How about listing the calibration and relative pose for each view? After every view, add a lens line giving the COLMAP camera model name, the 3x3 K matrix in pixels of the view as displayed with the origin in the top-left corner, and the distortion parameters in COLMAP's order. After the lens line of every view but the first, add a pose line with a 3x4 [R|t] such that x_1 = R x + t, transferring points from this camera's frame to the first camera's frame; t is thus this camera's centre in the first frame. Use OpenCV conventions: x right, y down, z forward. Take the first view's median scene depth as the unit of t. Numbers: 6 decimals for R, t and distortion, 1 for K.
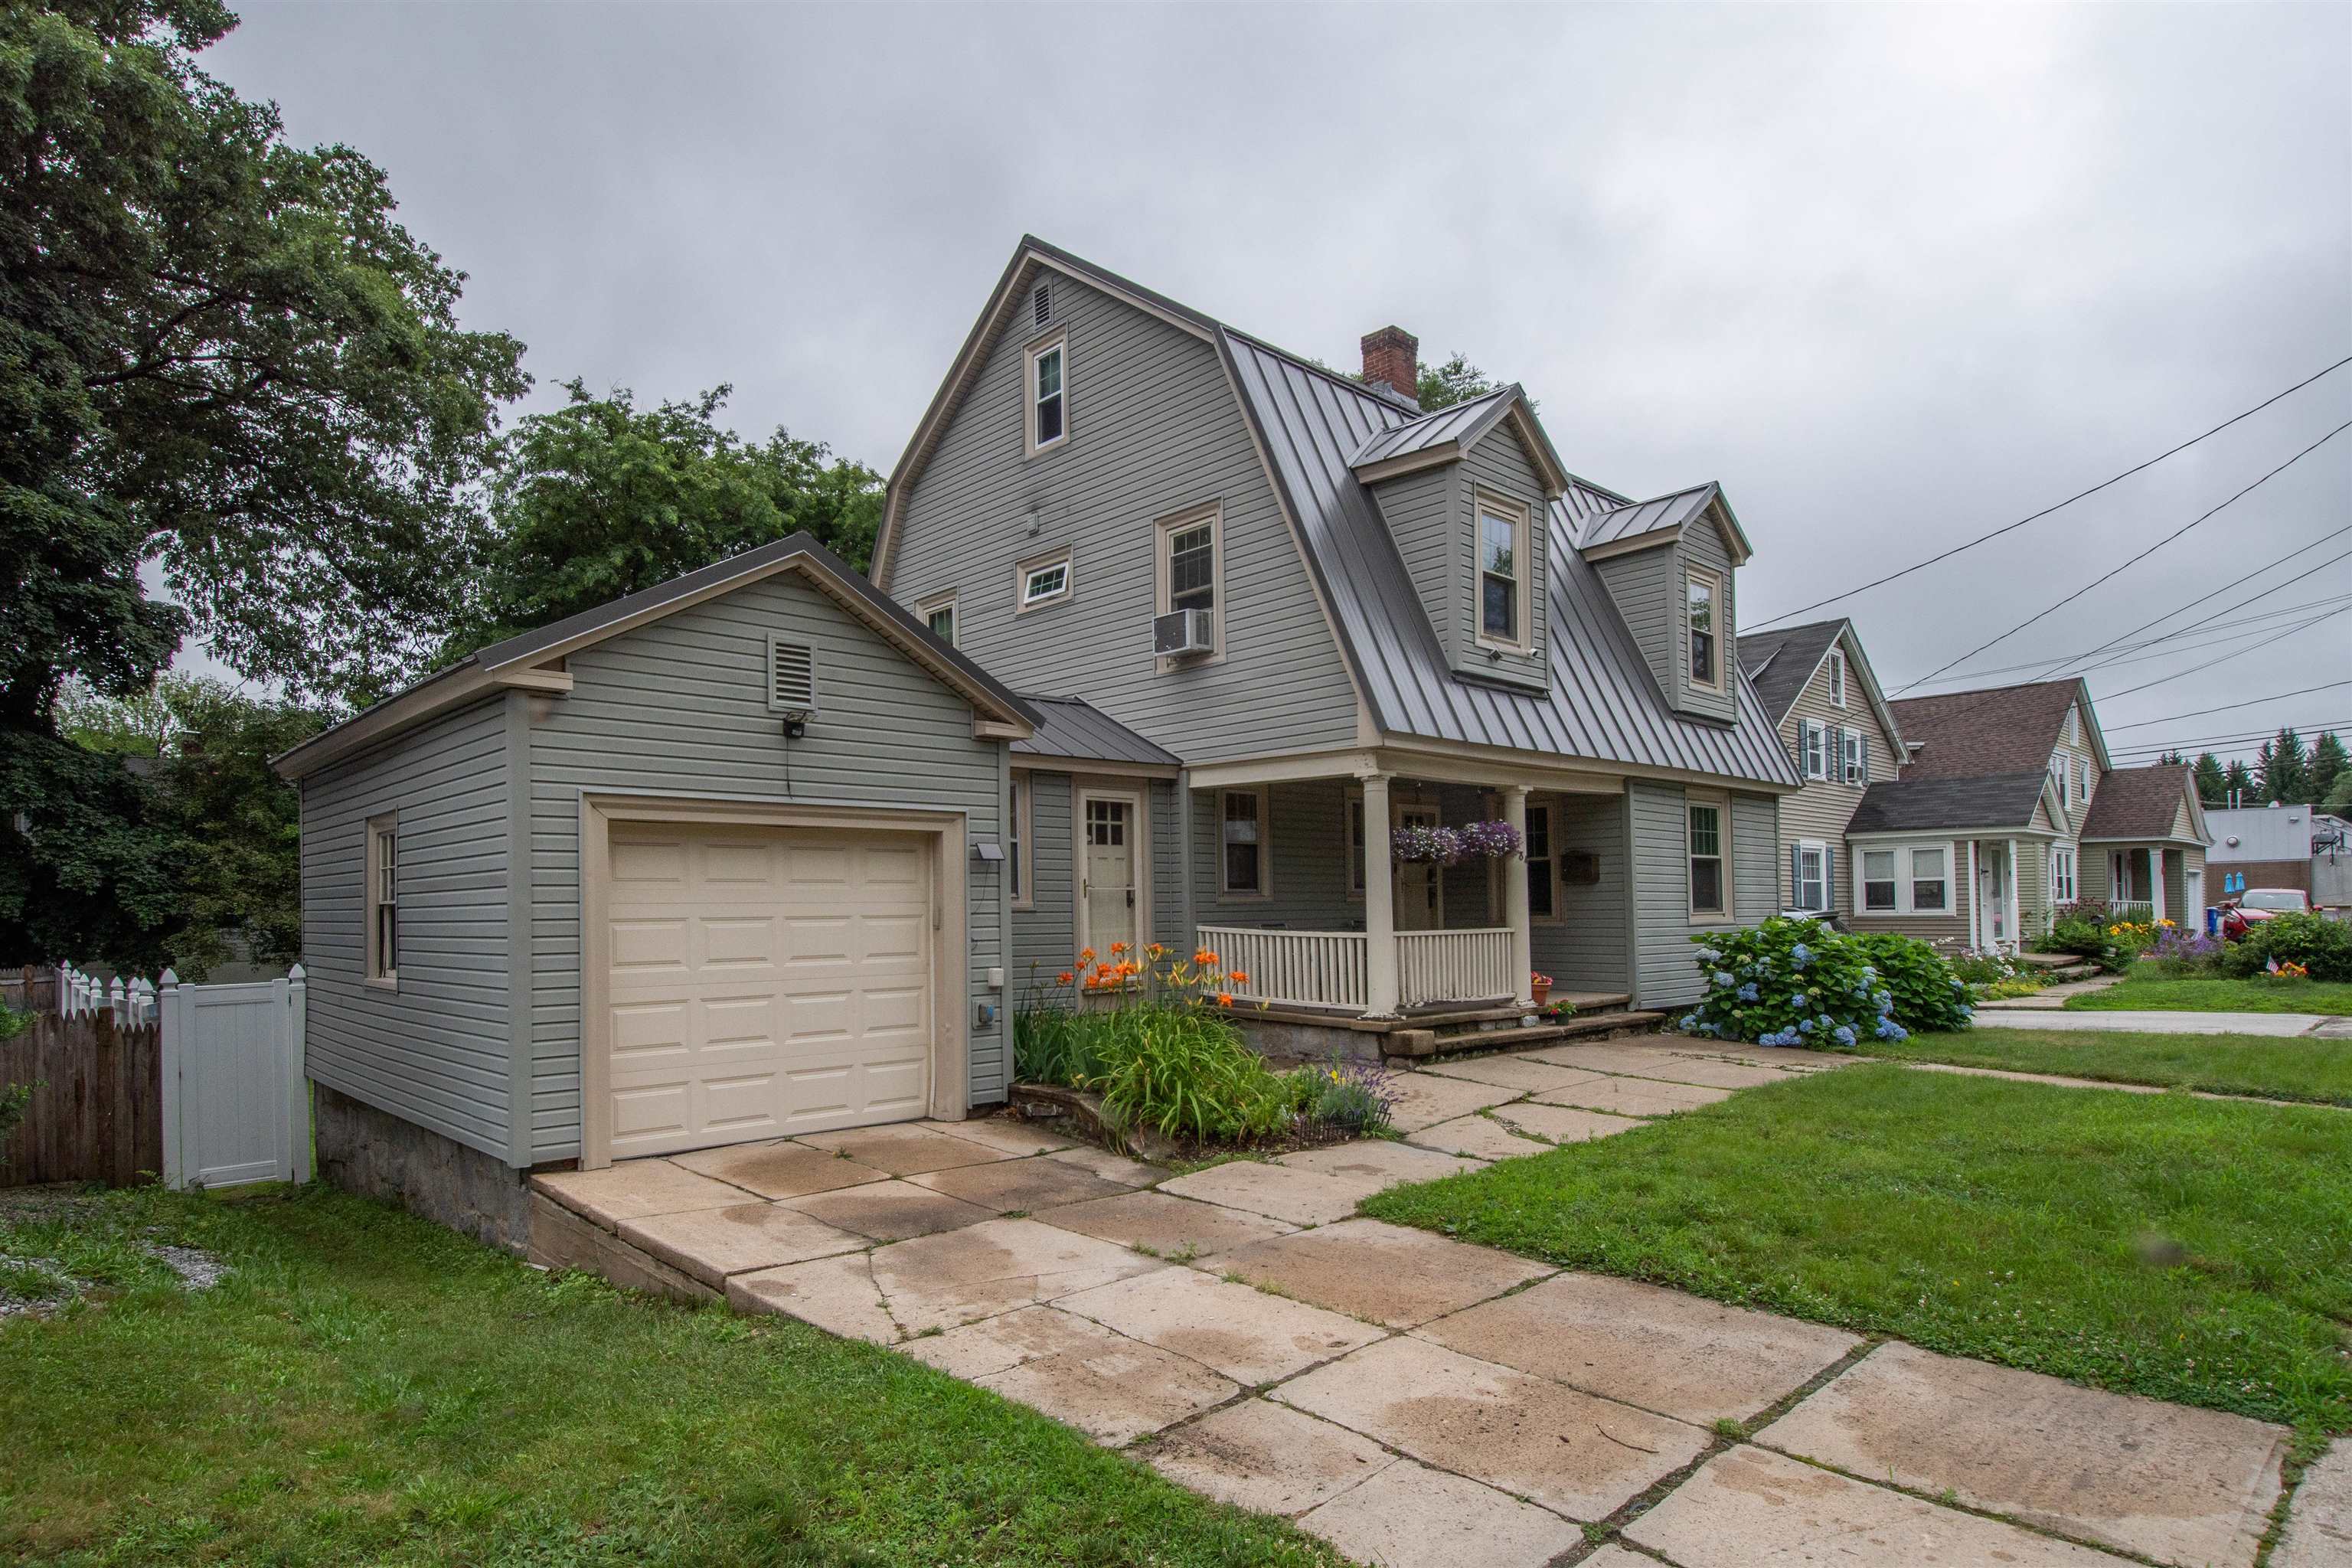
lens RADIAL K [[1284.8, 0, 1099.5], [0, 1284.8, 836.0], [0, 0, 1]] dist [0.045377, -0.052800]
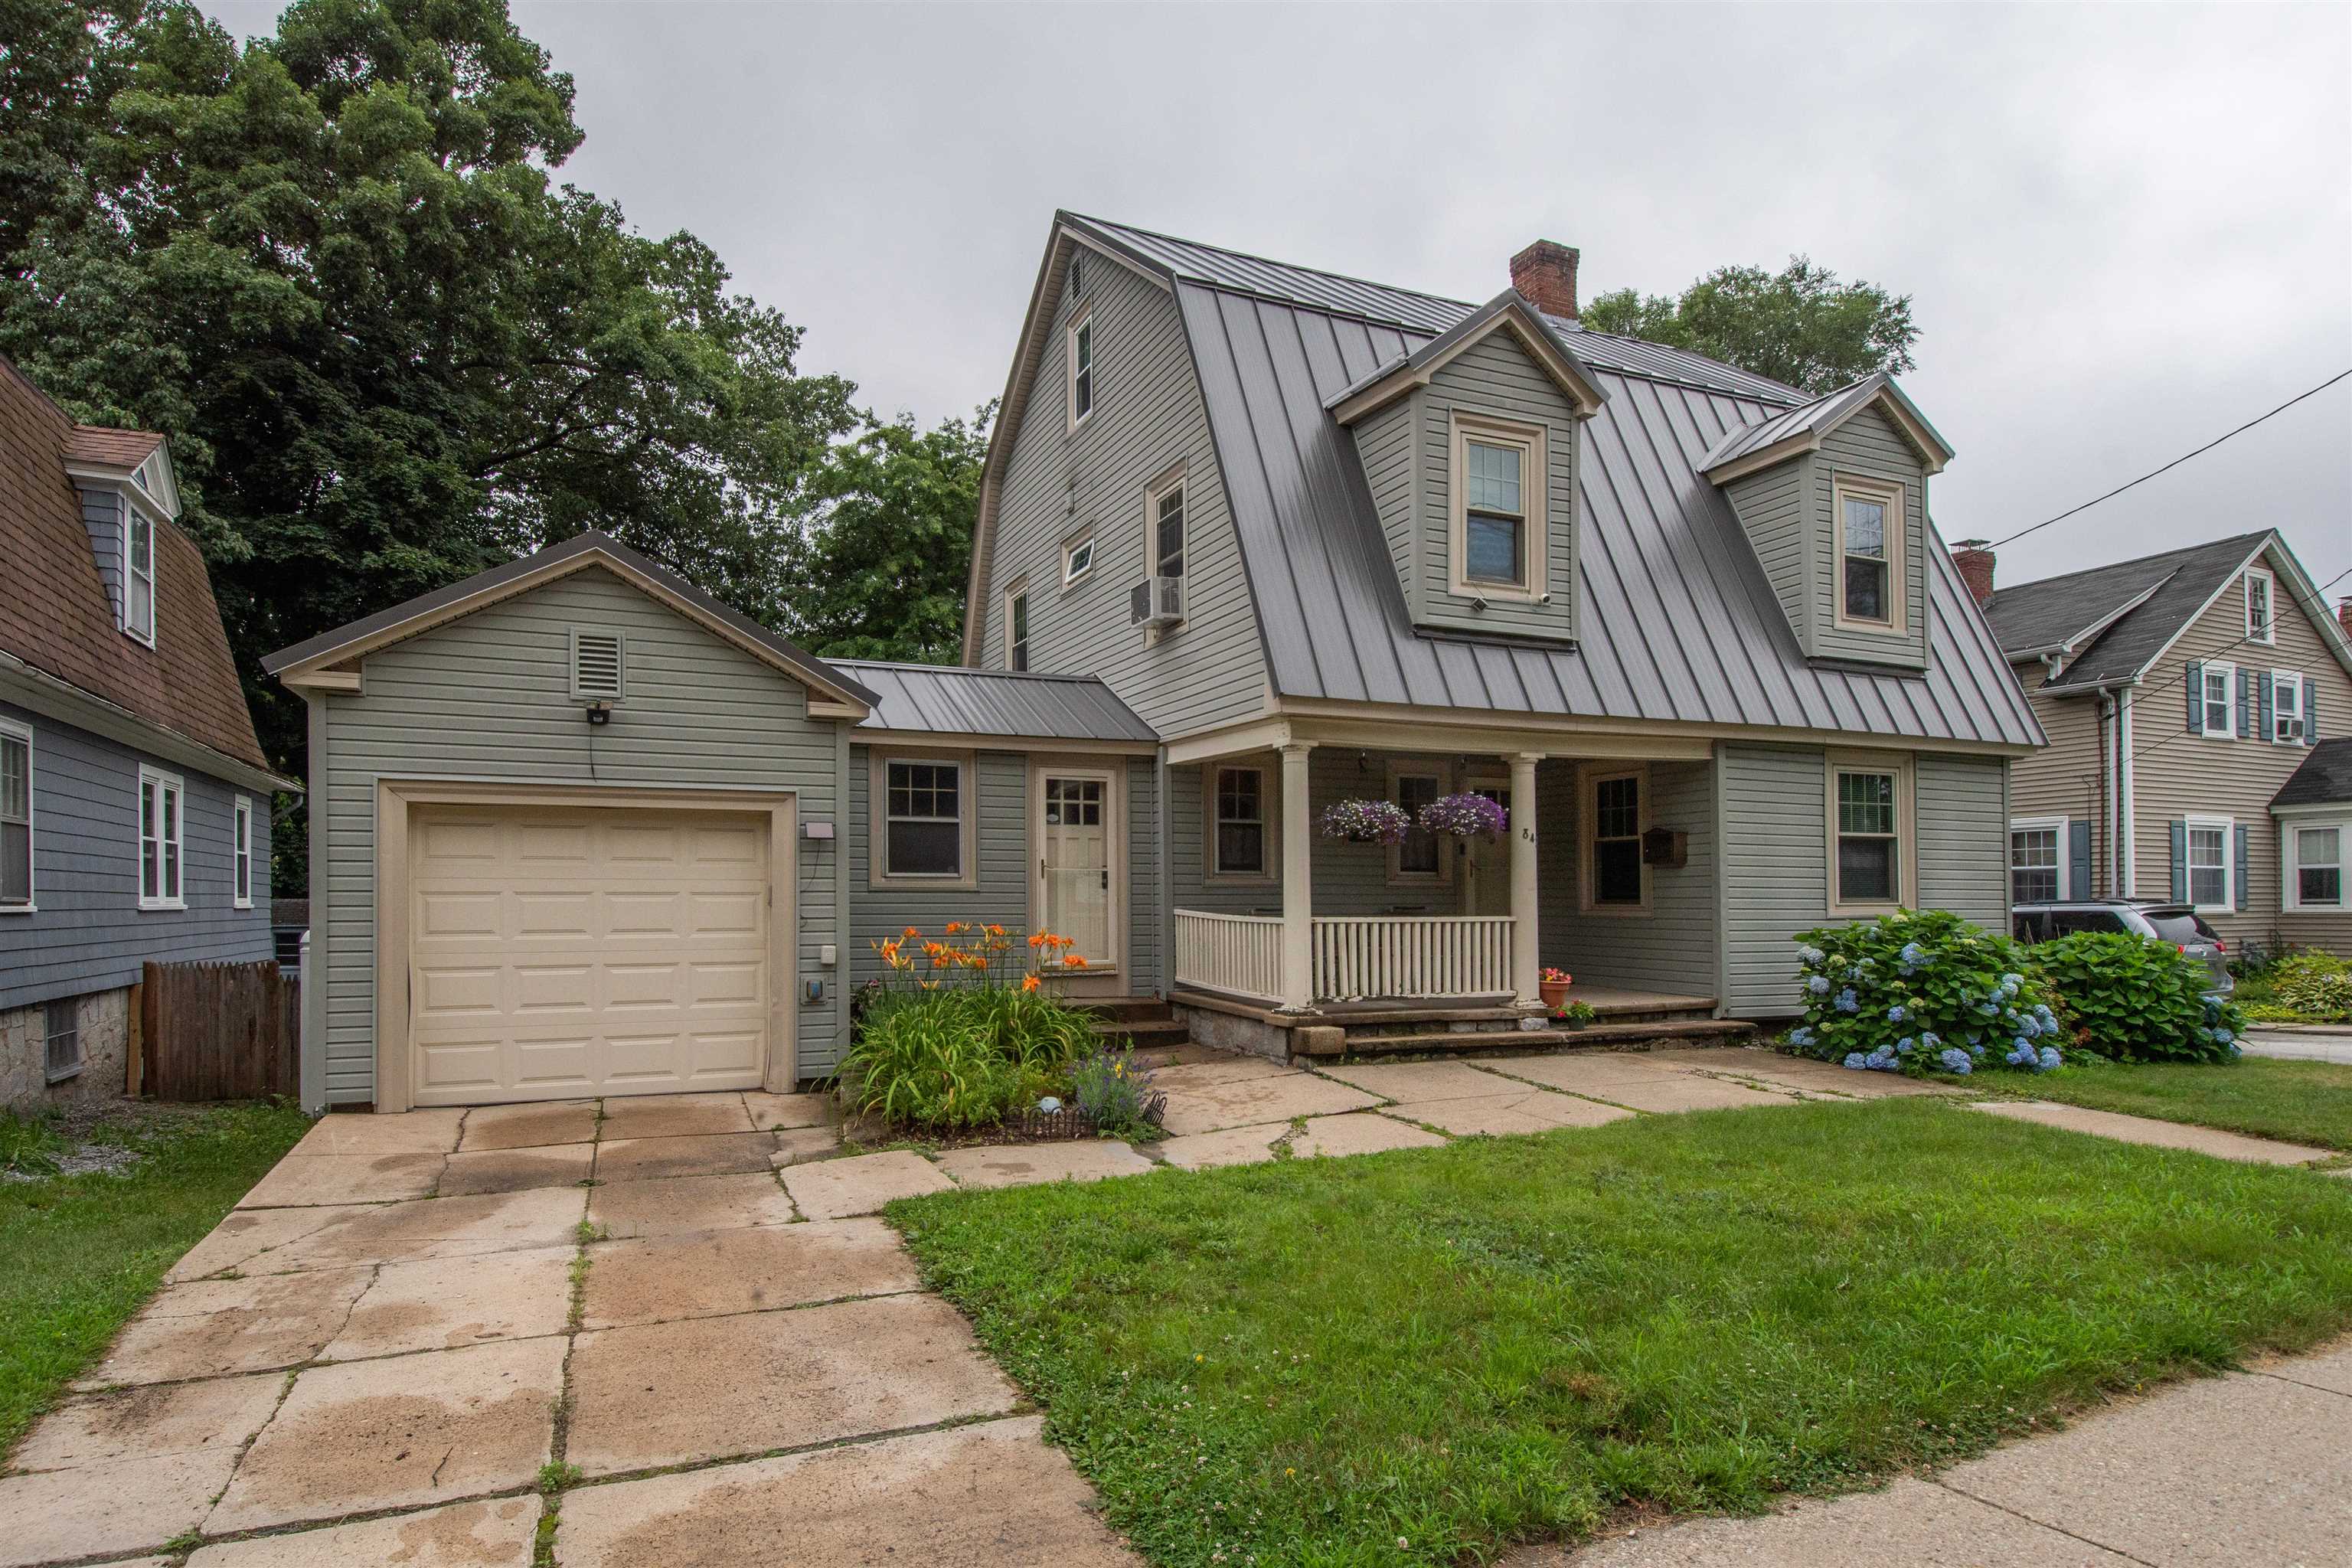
lens RADIAL K [[1271.3, 0, 1168.2], [0, 1271.3, 836.7], [0, 0, 1]] dist [0.044200, -0.053529]
pose [[0.942058, -0.004948, -0.335413, 0.392745], [0.008223, 0.999931, 0.008343, 0.008302], [0.335348, -0.010618, 0.942034, 0.112205]]
